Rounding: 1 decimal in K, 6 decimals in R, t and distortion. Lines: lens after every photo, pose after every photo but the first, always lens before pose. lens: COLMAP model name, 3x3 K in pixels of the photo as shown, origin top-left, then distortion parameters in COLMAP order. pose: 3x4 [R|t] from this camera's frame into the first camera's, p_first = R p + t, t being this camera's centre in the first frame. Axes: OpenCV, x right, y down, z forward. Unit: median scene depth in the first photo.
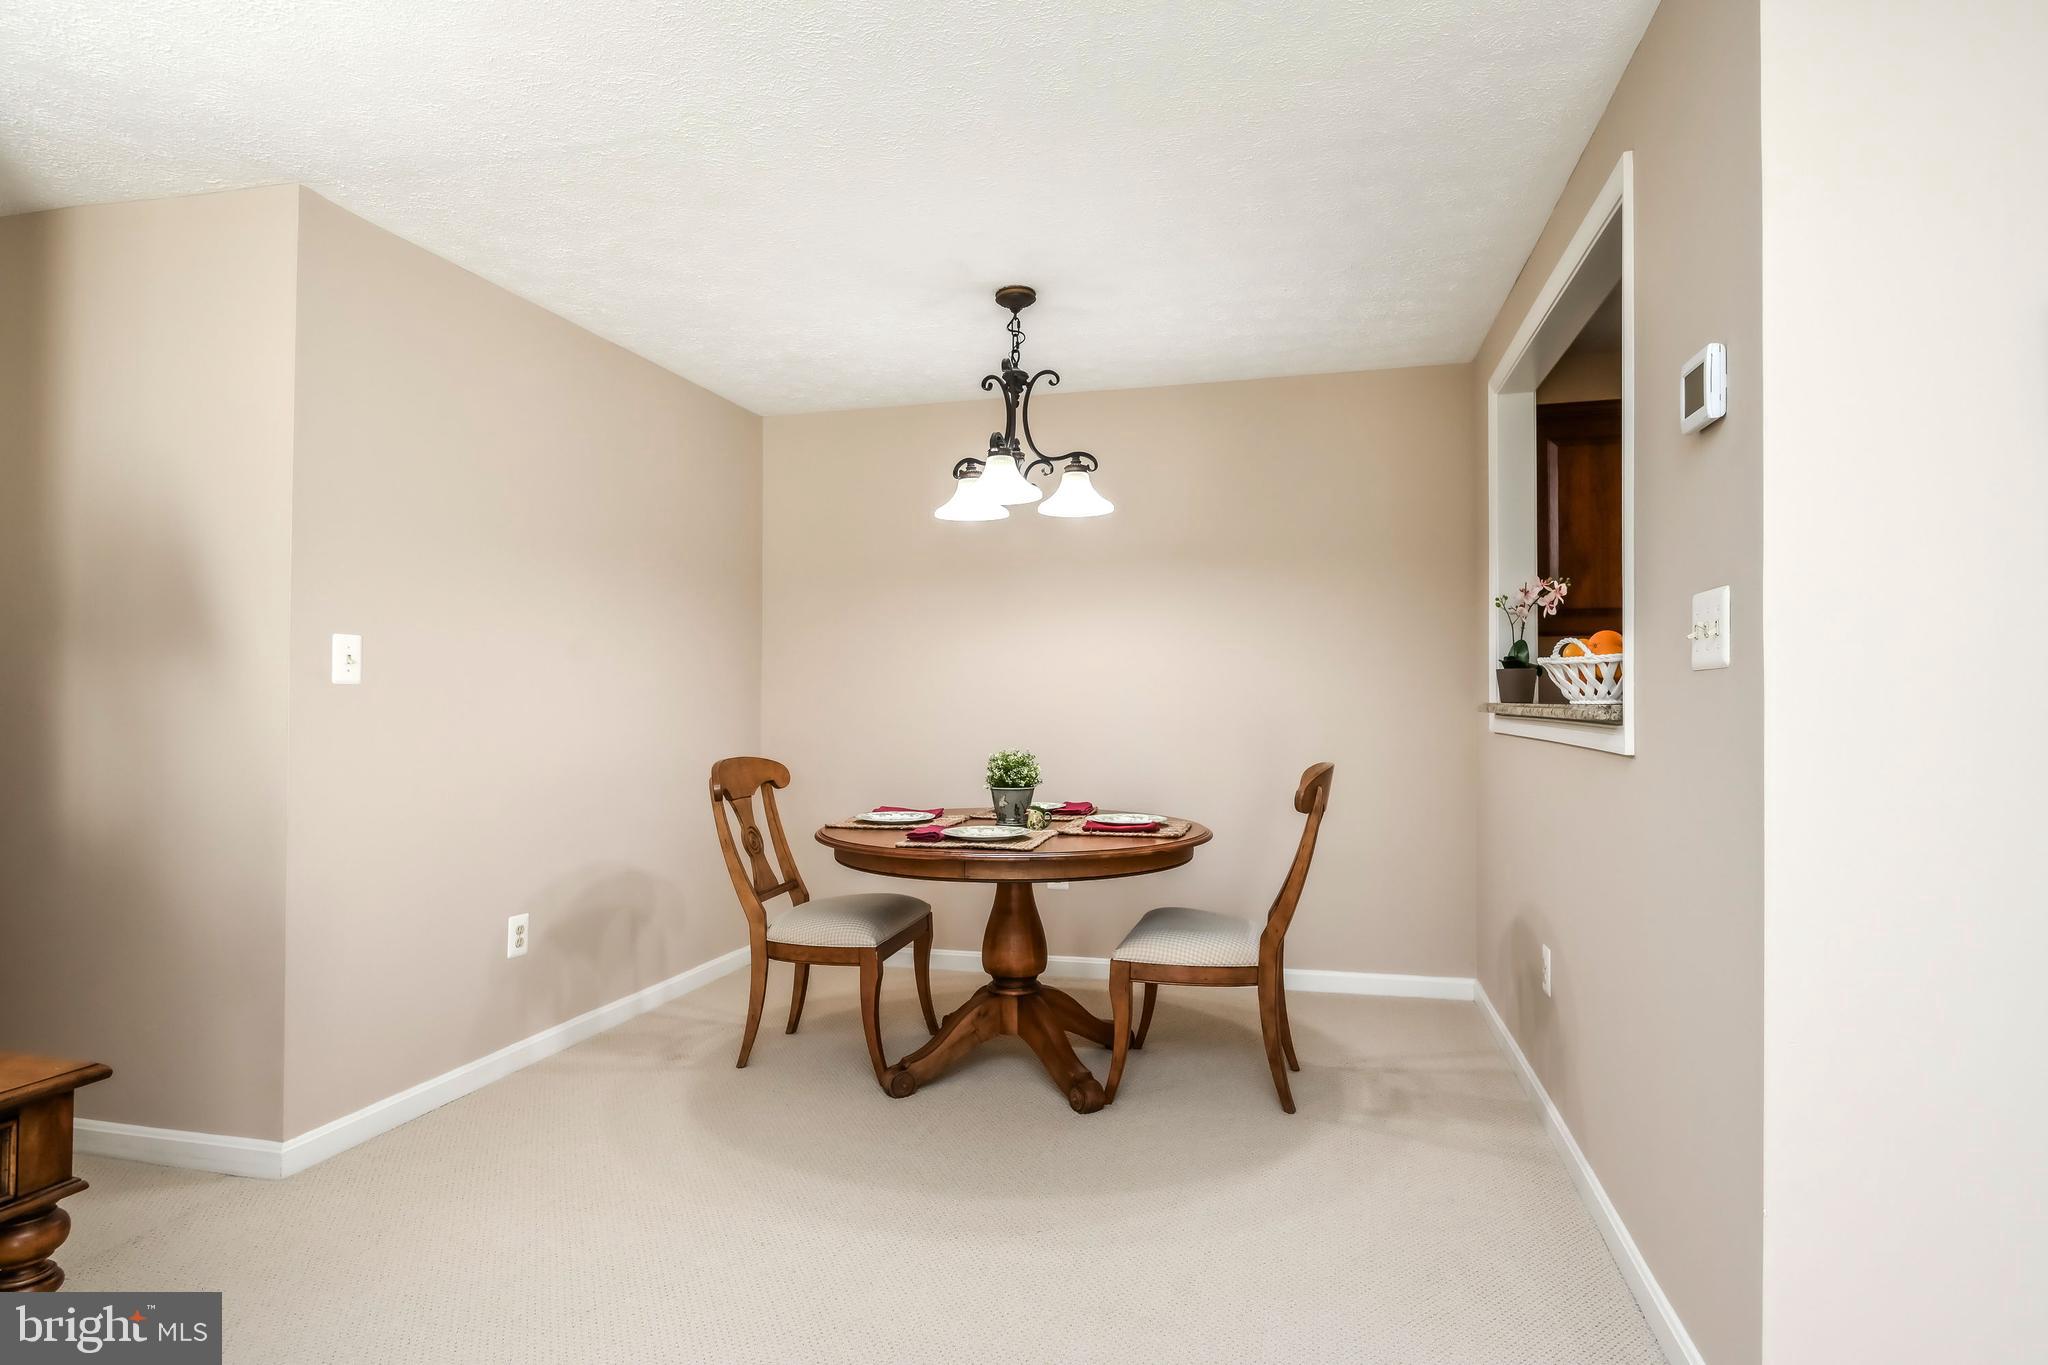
lens RADIAL K [[1104.2, 0, 1028.8], [0, 1104.2, 686.9], [0, 0, 1]] dist [-0.003316, -0.000036]
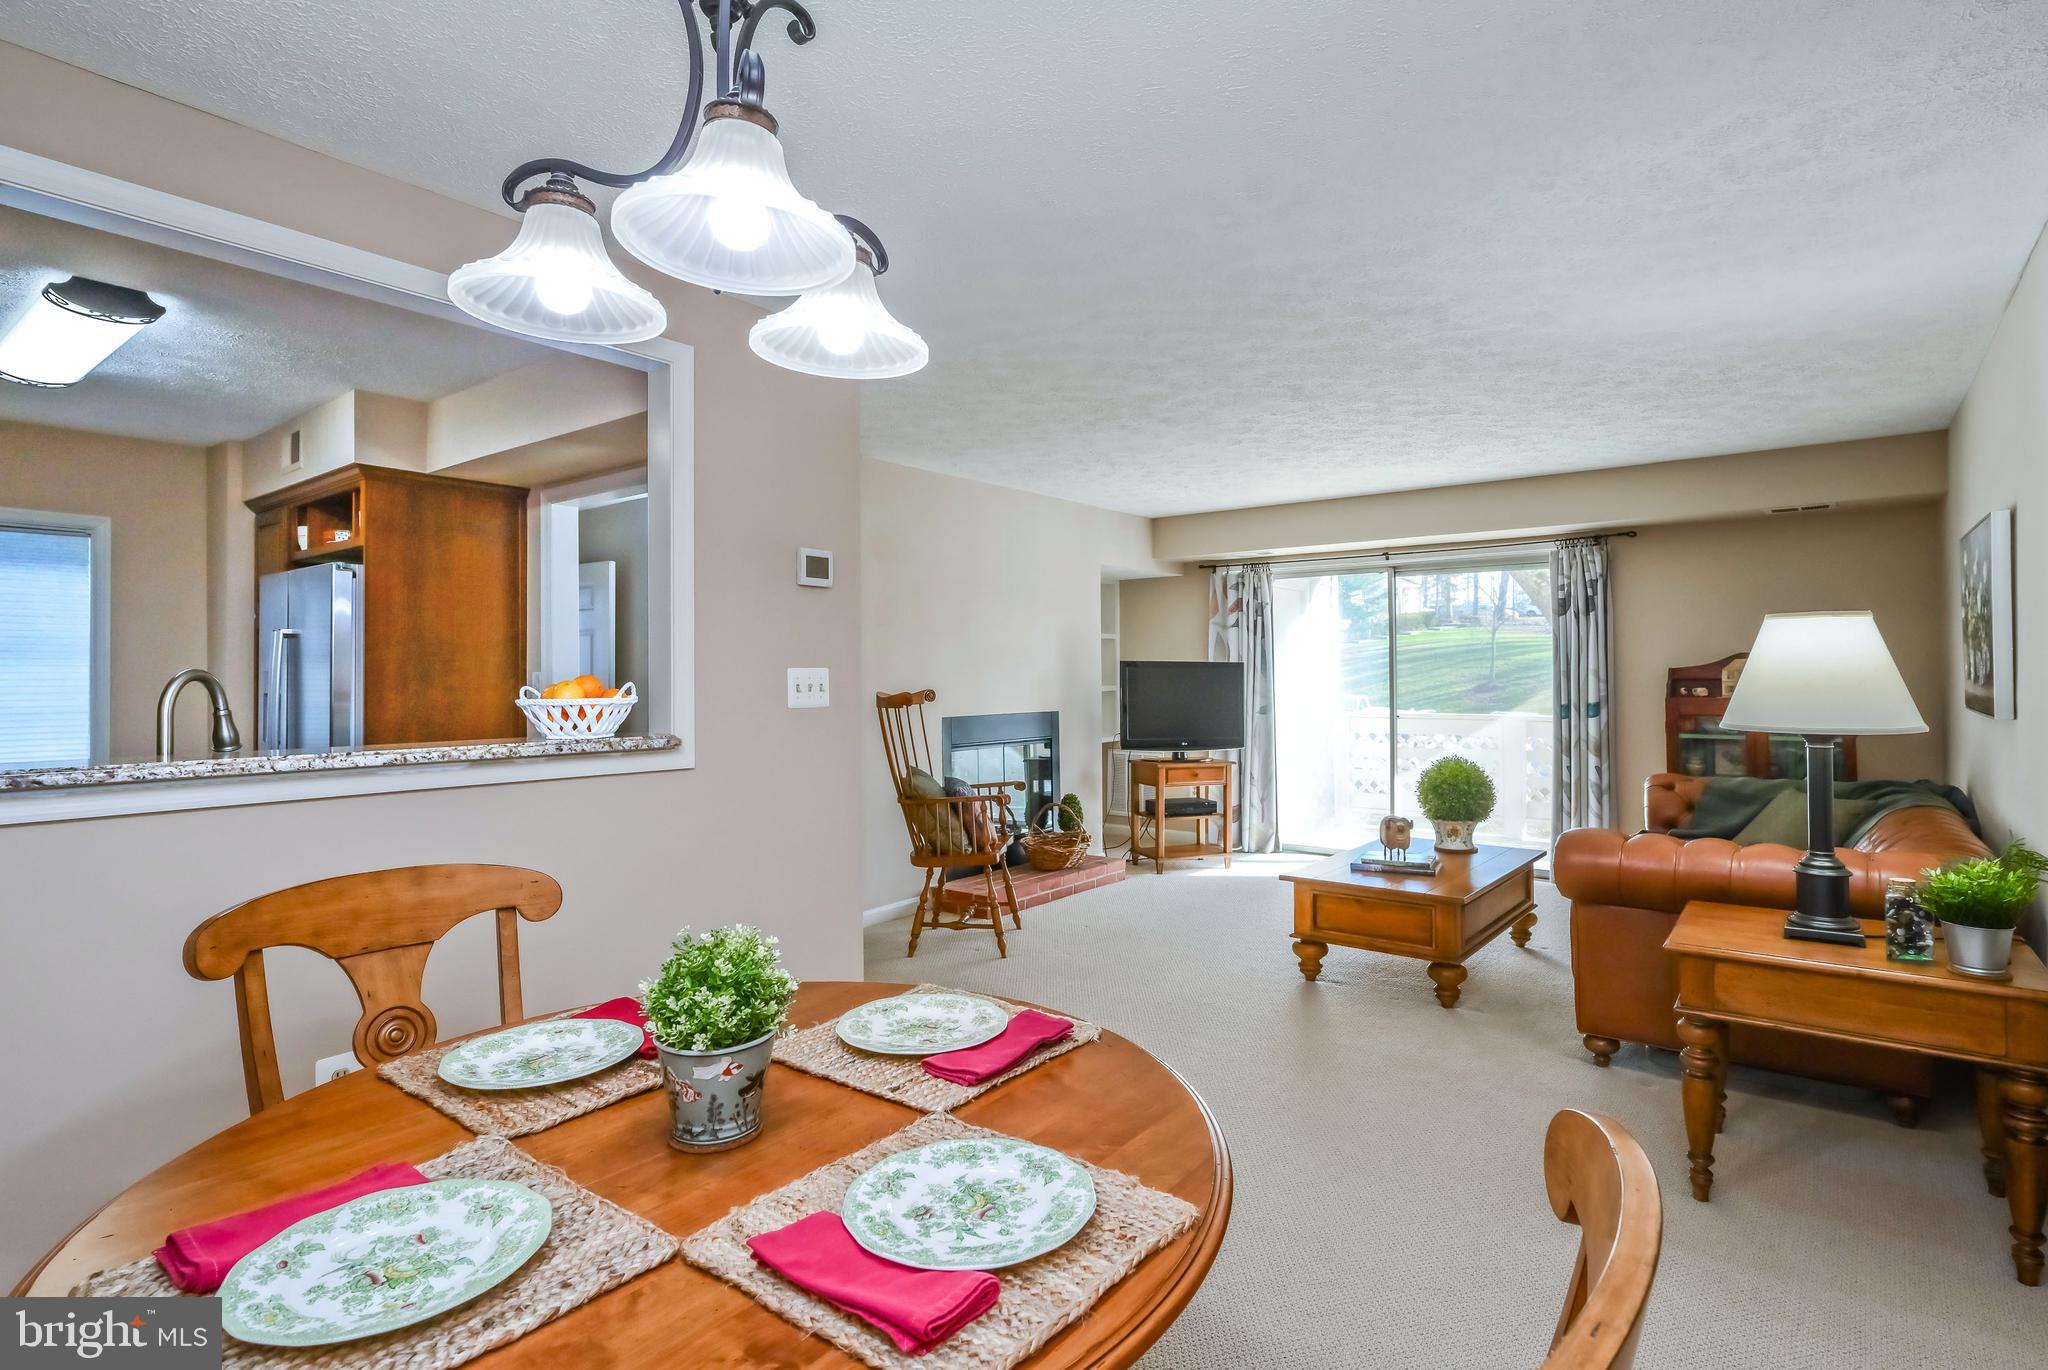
lens RADIAL K [[1011.3, 0, 1062.9], [0, 1011.3, 656.6], [0, 0, 1]] dist [-0.001573, -0.000124]
pose [[-0.918988, 0.009809, 0.394162, -0.266728], [-0.001218, 0.999615, -0.027717, -0.029033], [-0.394283, -0.025952, -0.918623, 1.271547]]
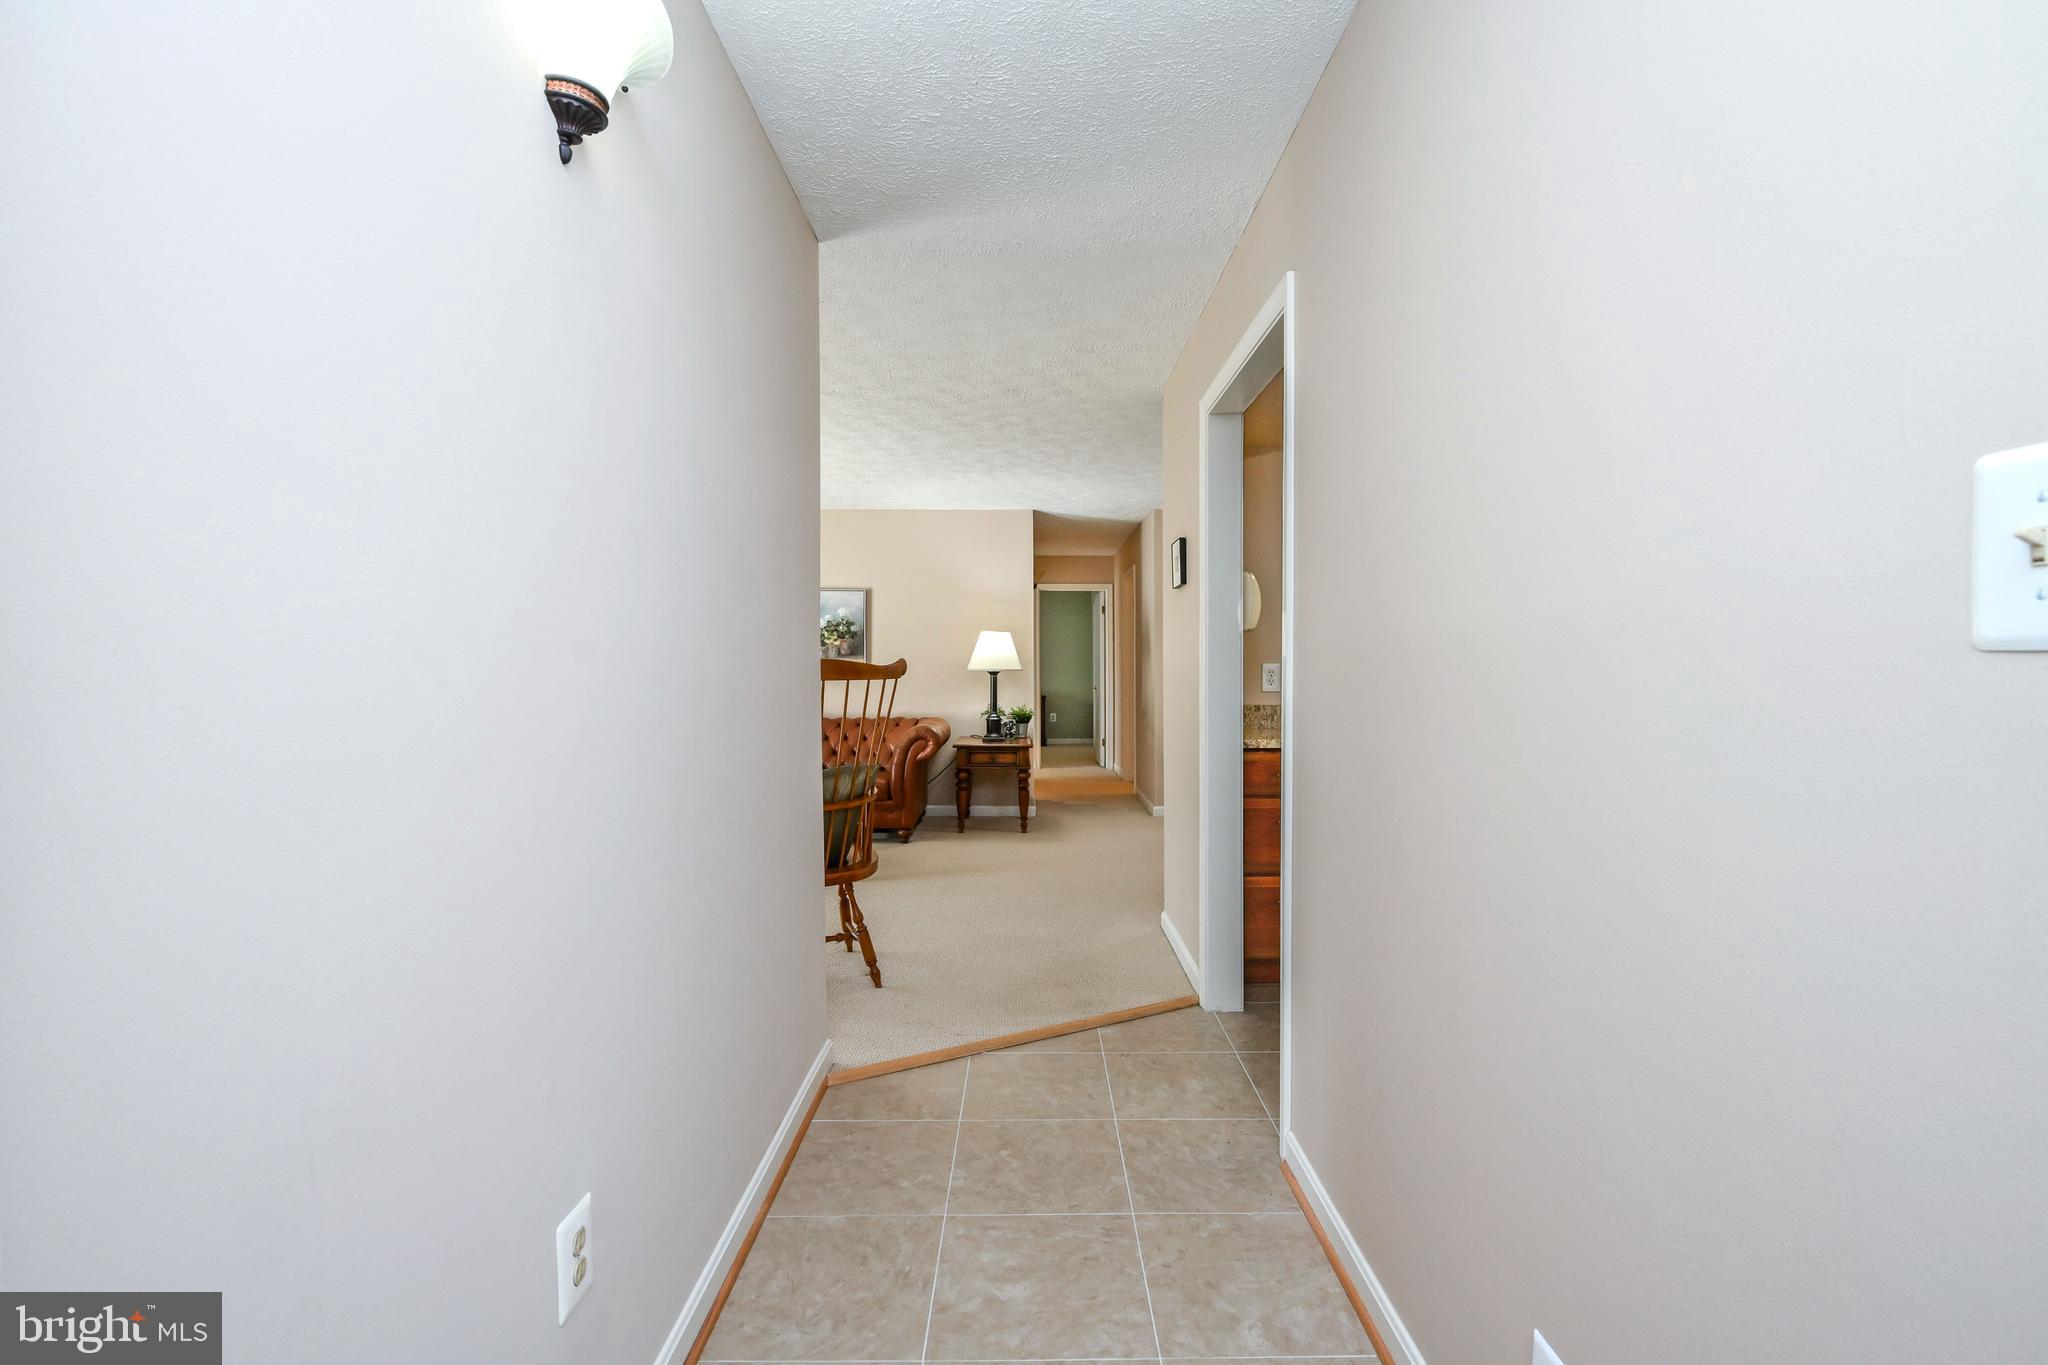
lens RADIAL K [[904.1, 0, 1021.5], [0, 904.1, 679.9], [0, 0, 1]] dist [-0.000024, -0.000397]
pose [[0.239947, 0.013983, -0.970685, 1.391061], [0.016810, 0.999687, 0.018556, -0.012309], [0.970640, -0.020769, 0.239637, -0.009965]]
